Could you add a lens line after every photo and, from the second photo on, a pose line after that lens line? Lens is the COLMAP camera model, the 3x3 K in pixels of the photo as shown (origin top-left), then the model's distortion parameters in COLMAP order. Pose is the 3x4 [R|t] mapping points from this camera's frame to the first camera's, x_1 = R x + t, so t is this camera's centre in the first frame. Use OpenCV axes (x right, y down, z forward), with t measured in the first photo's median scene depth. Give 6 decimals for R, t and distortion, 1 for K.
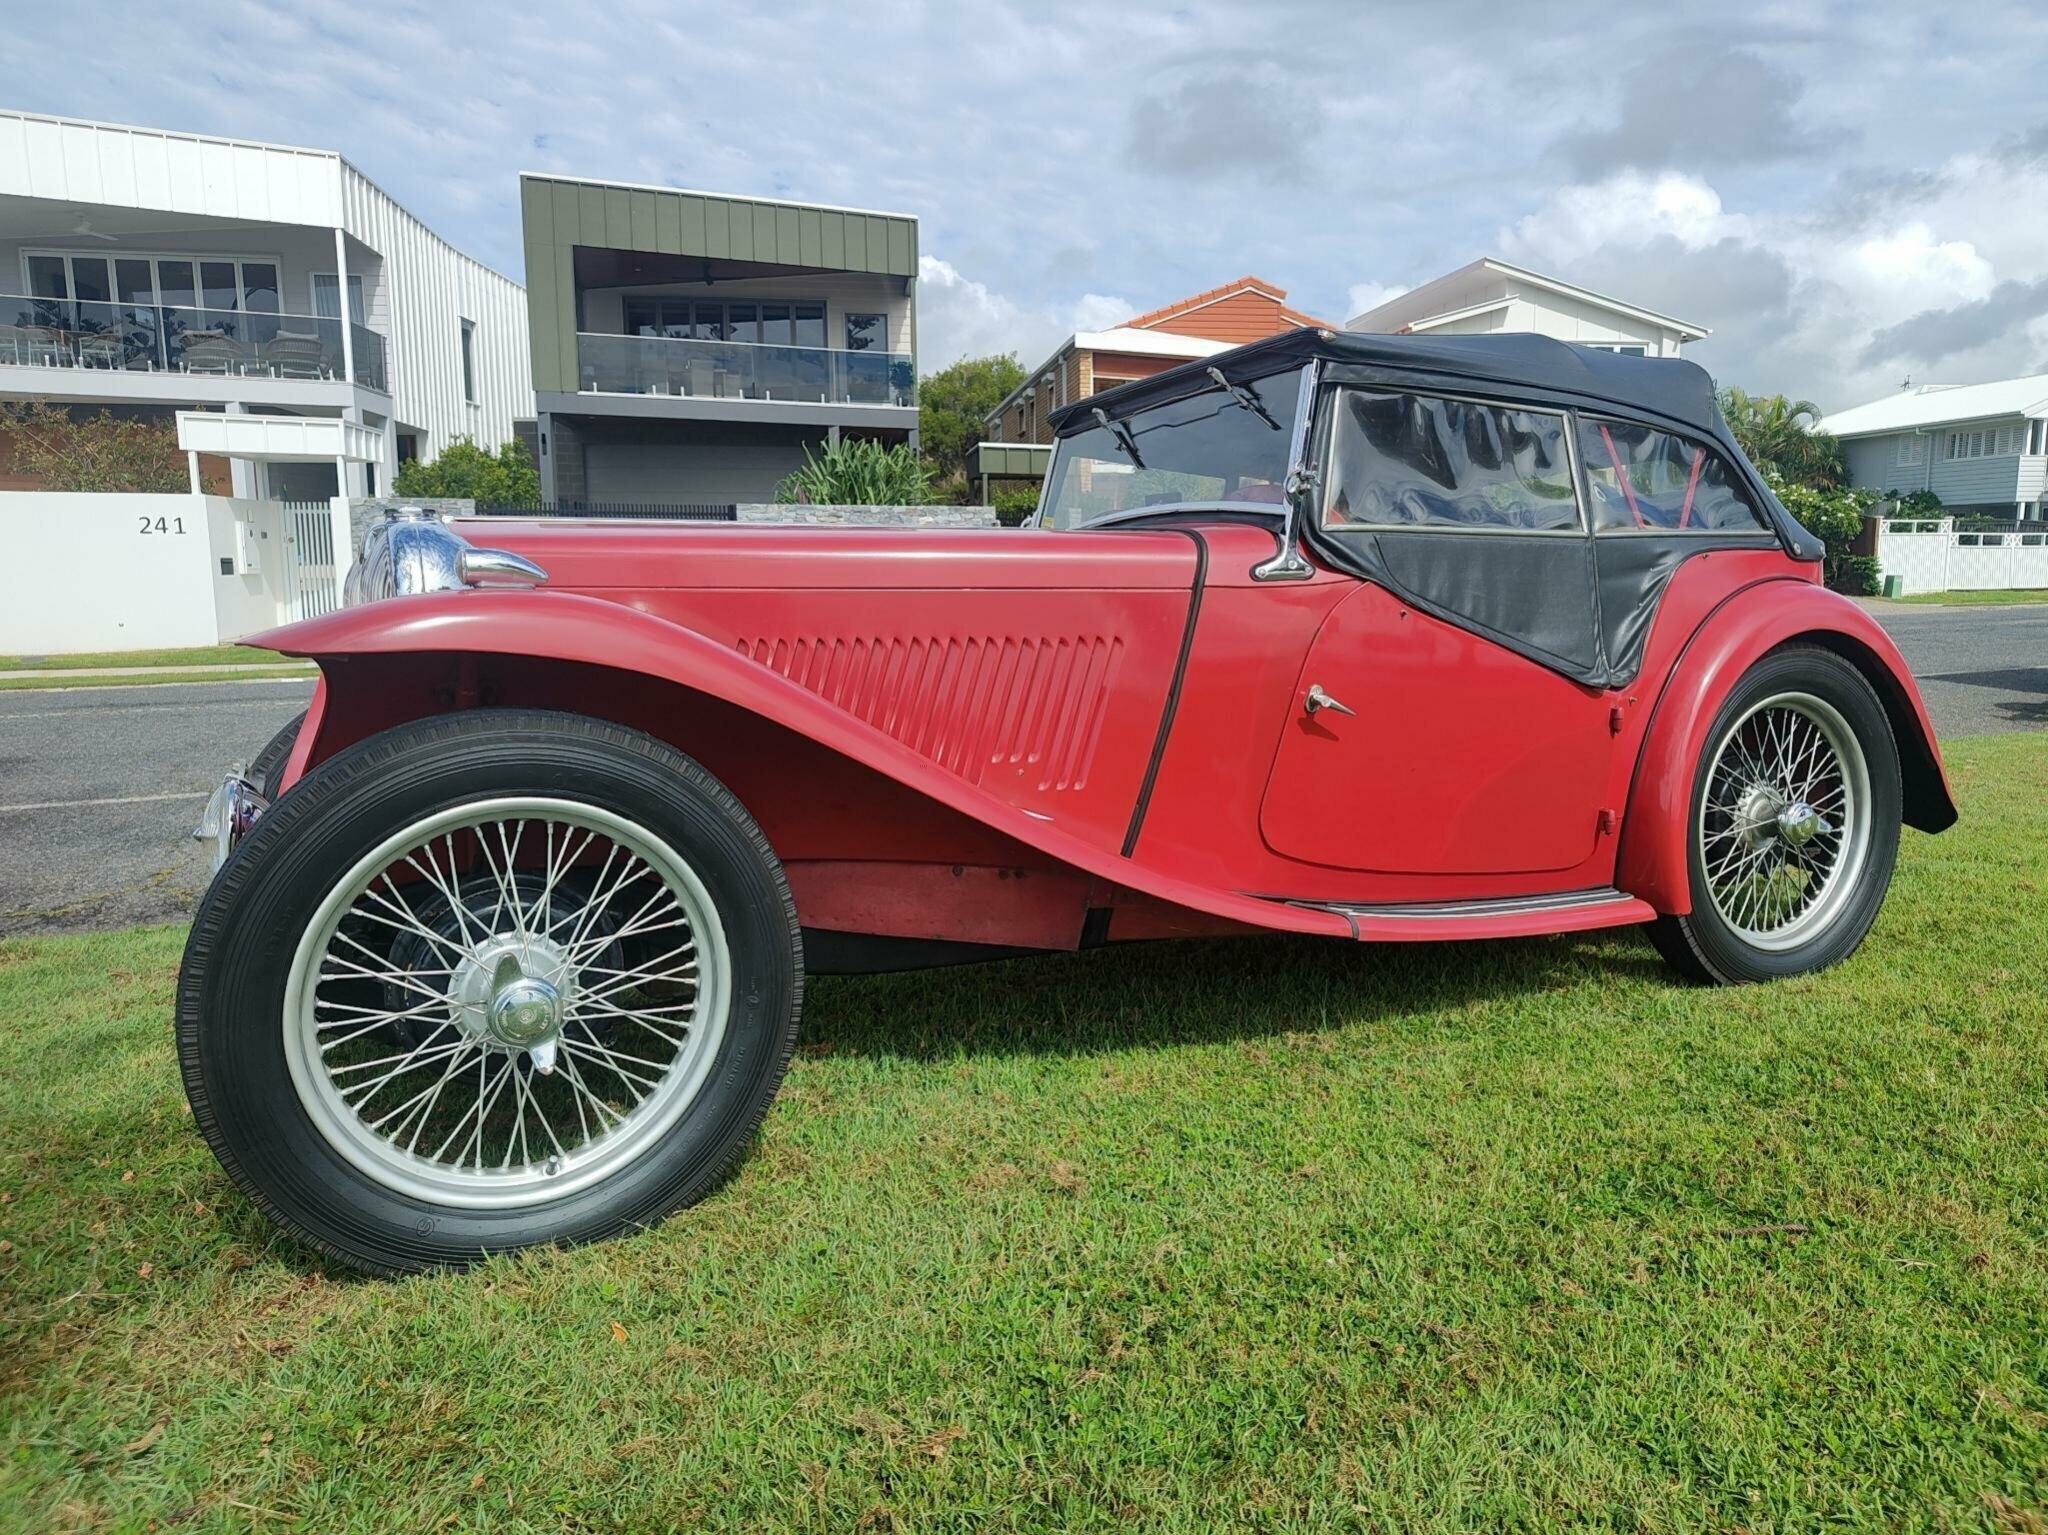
lens RADIAL K [[1389.4, 0, 1024.0], [0, 1389.4, 767.5], [0, 0, 1]] dist [0.007680, 0.002951]
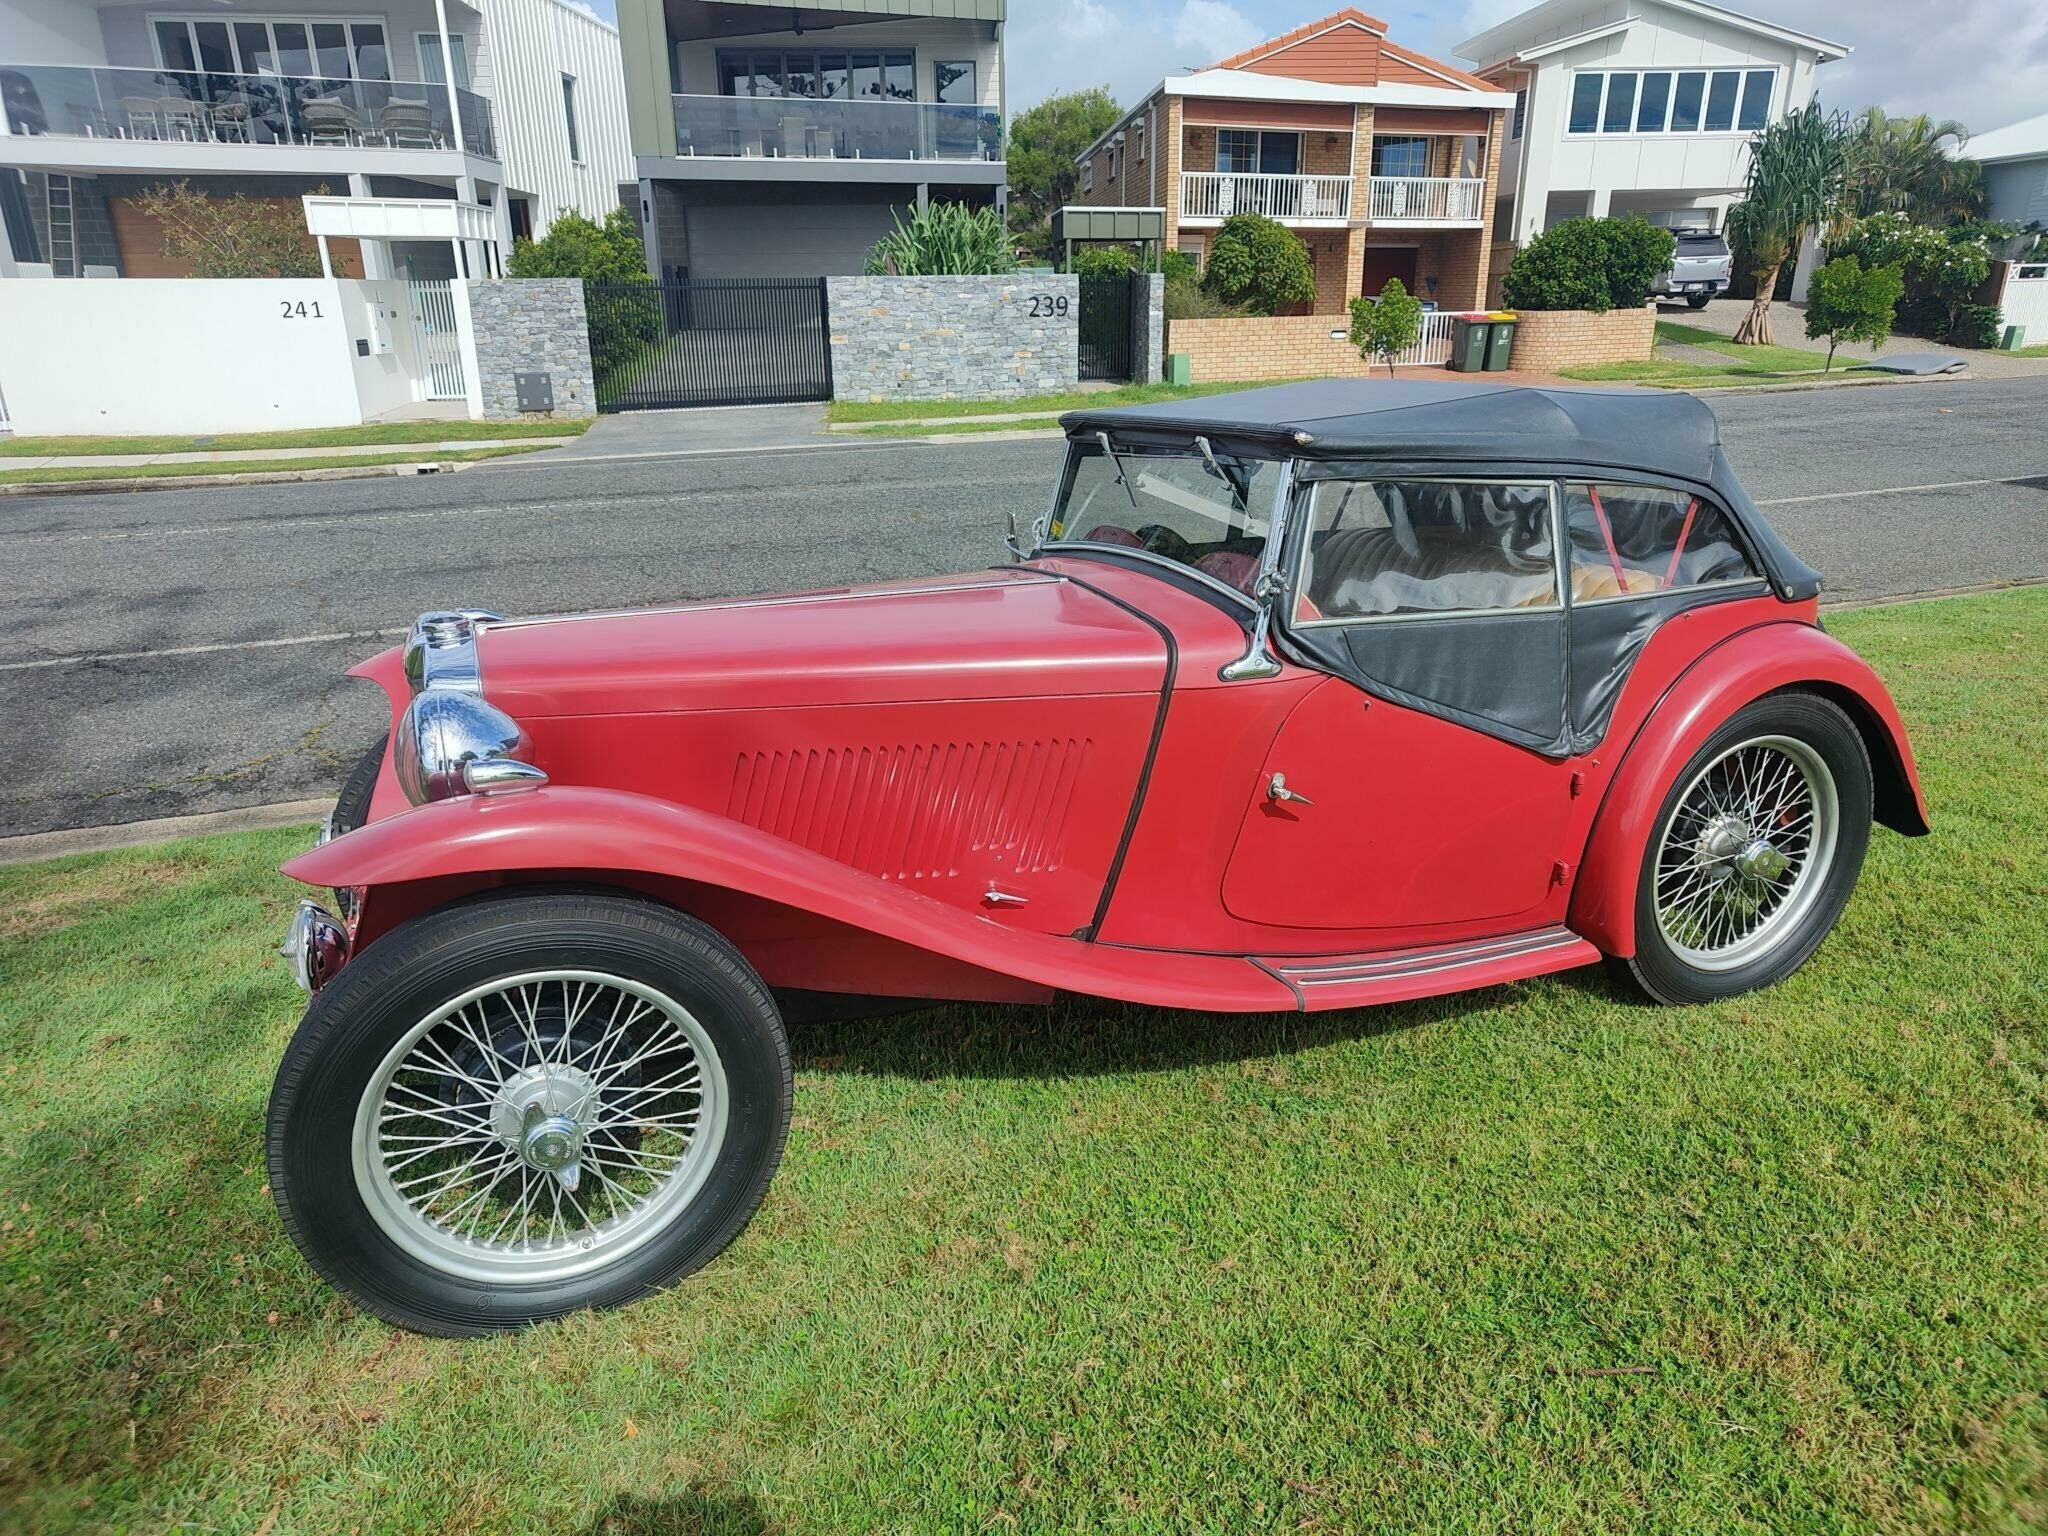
lens RADIAL K [[1291.4, 0, 990.7], [0, 1291.4, 781.7], [0, 0, 1]] dist [-0.013092, 0.032134]
pose [[0.996192, 0.017755, -0.085364, 0.064221], [-0.000649, 0.980530, 0.196369, -0.213248], [0.087188, -0.195565, 0.976807, 0.011095]]
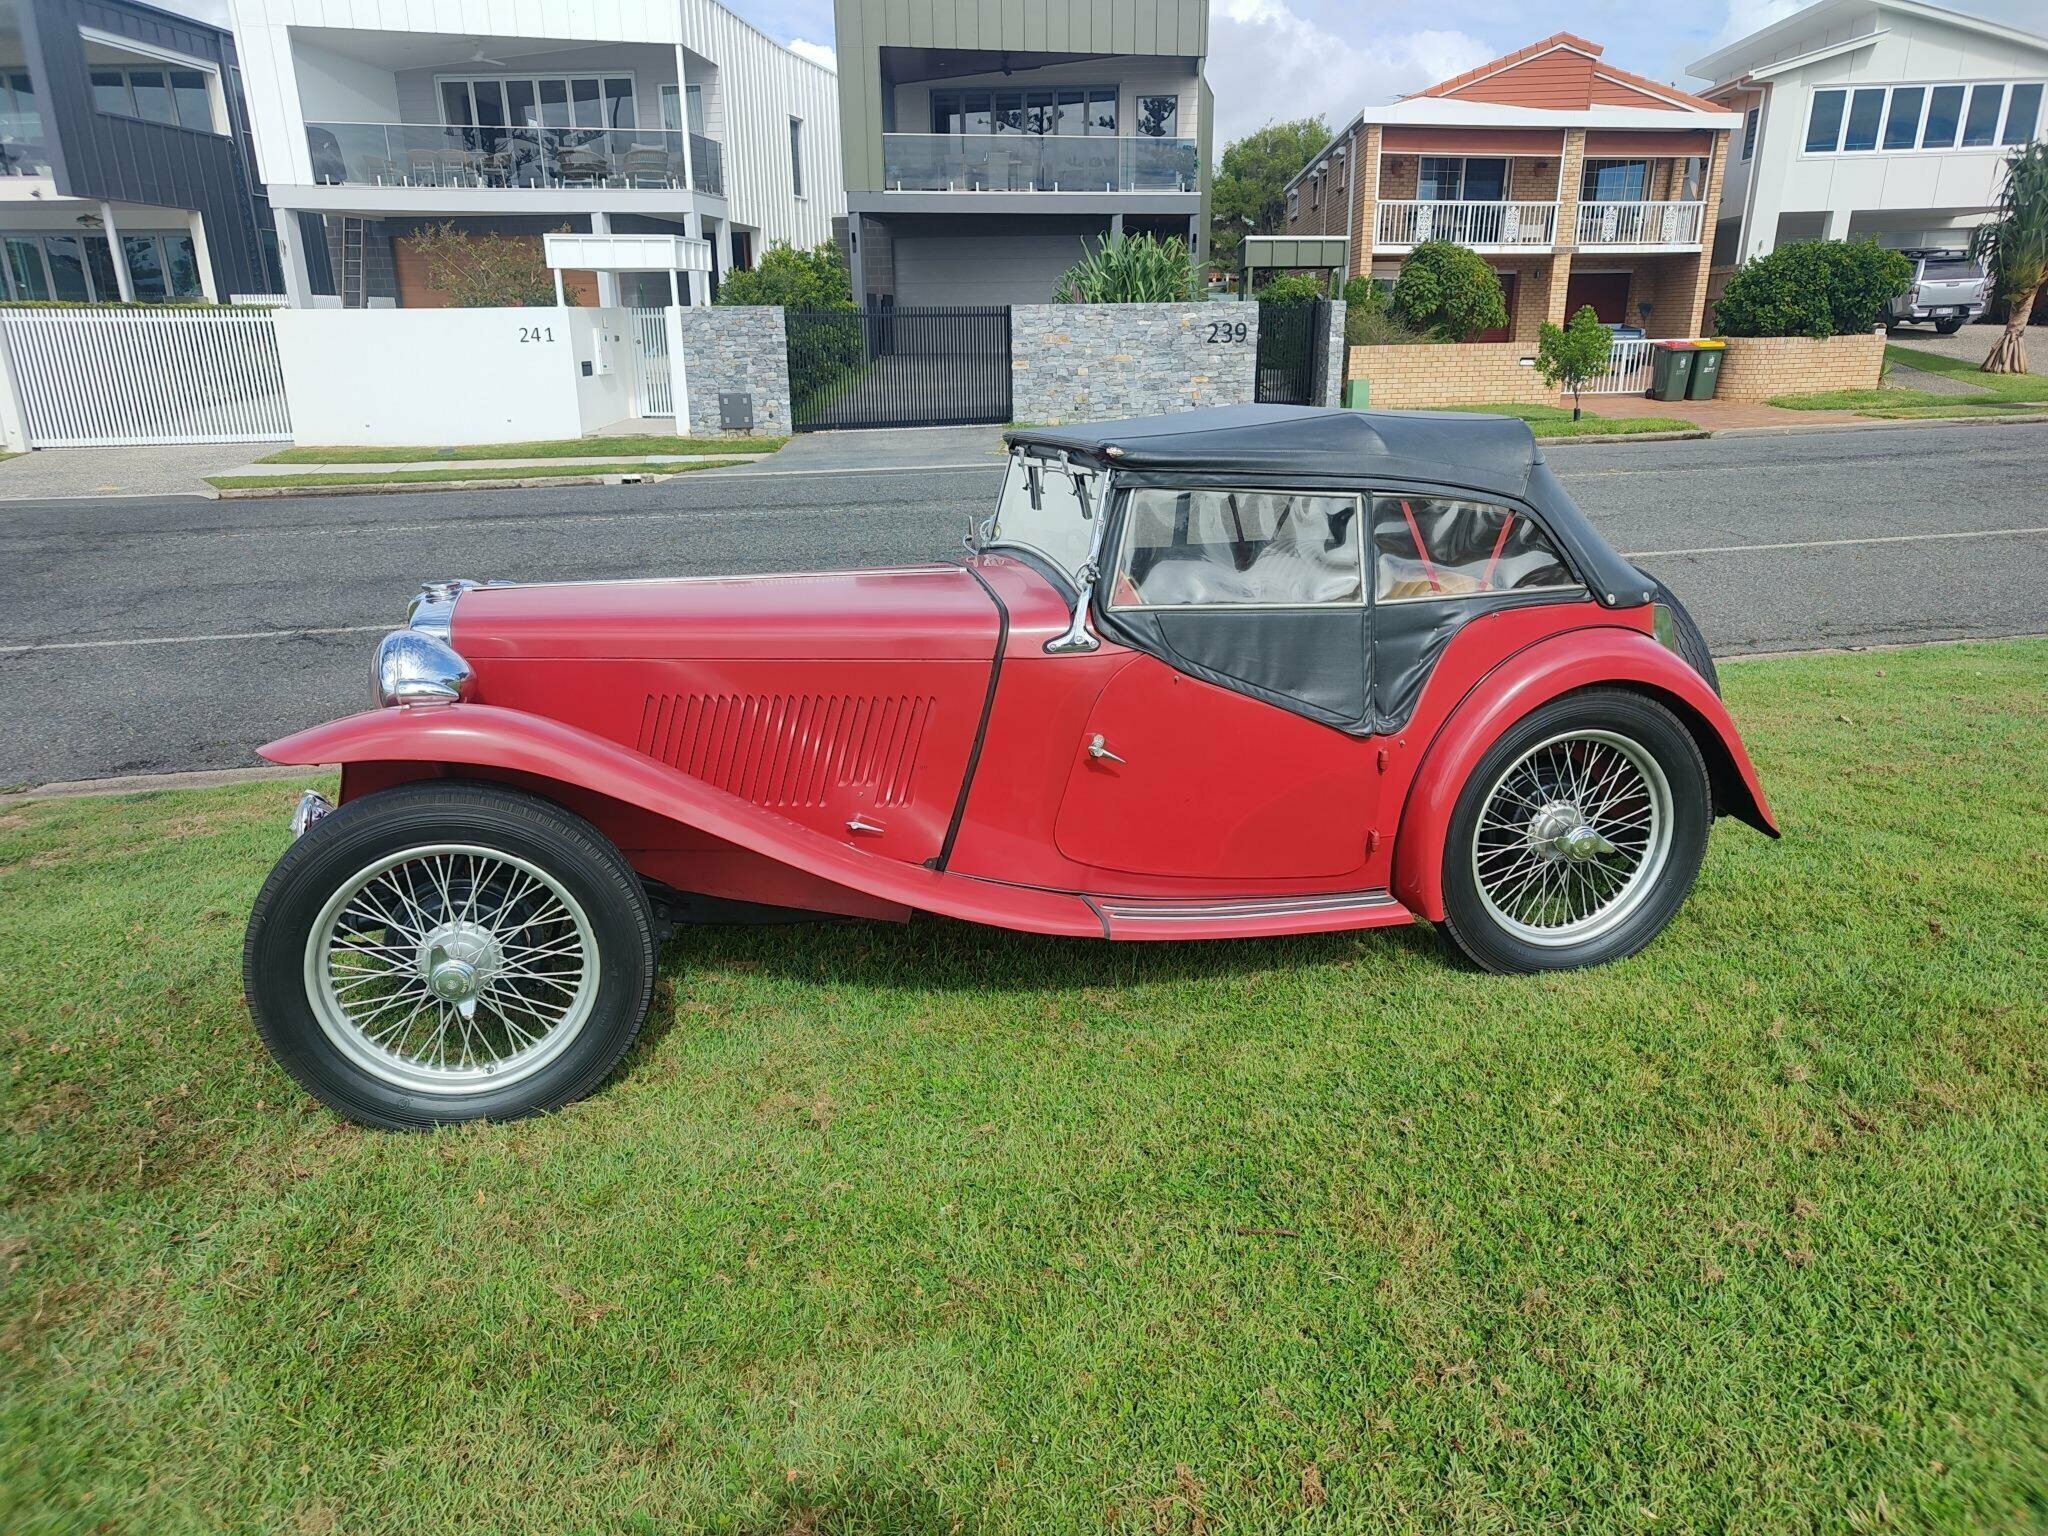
lens RADIAL K [[1262.2, 0, 980.9], [0, 1262.2, 759.5], [0, 0, 1]] dist [0.002333, 0.013022]
pose [[0.972084, 0.064729, -0.225529, 0.315230], [-0.025762, 0.984827, 0.171613, -0.198404], [0.233216, -0.161013, 0.959002, -0.101606]]
